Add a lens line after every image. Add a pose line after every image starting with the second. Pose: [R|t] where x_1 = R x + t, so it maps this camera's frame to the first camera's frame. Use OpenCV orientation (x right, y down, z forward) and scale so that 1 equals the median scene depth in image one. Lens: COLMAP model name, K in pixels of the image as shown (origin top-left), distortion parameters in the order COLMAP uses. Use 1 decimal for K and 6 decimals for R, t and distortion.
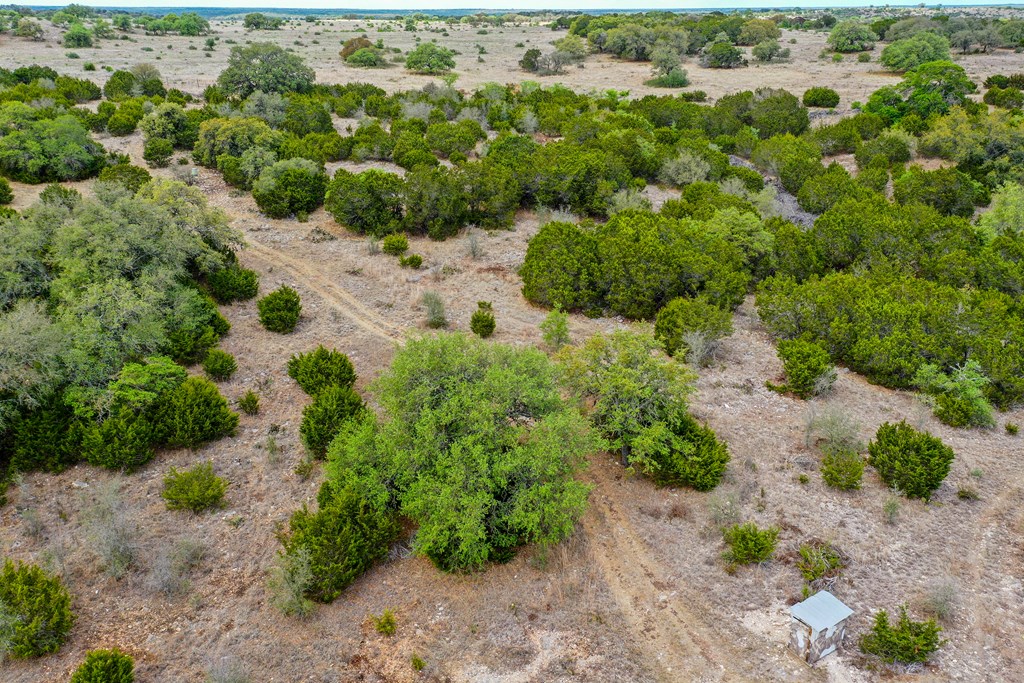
lens RADIAL K [[852.7, 0, 512.7], [0, 852.7, 344.4], [0, 0, 1]] dist [0.039129, 0.000864]
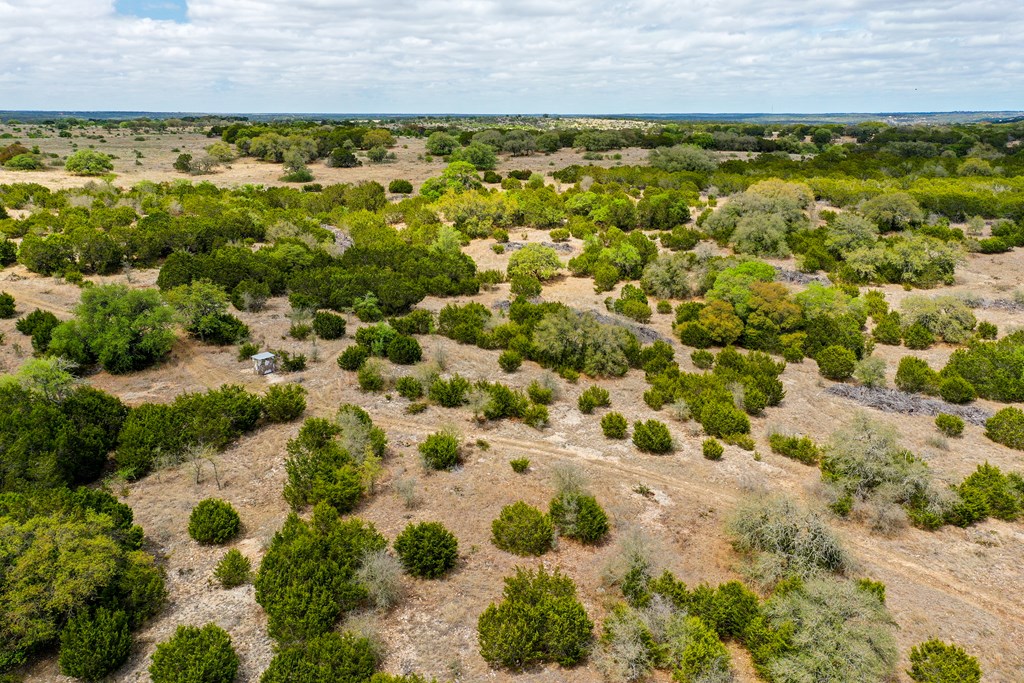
lens RADIAL K [[852.7, 0, 514.7], [0, 852.7, 337.7], [0, 0, 1]] dist [0.039129, 0.000864]
pose [[0.935985, -0.087096, 0.341095, 0.024752], [0.126084, 0.987573, -0.093815, 0.083771], [-0.328685, 0.130816, 0.935336, -0.252882]]
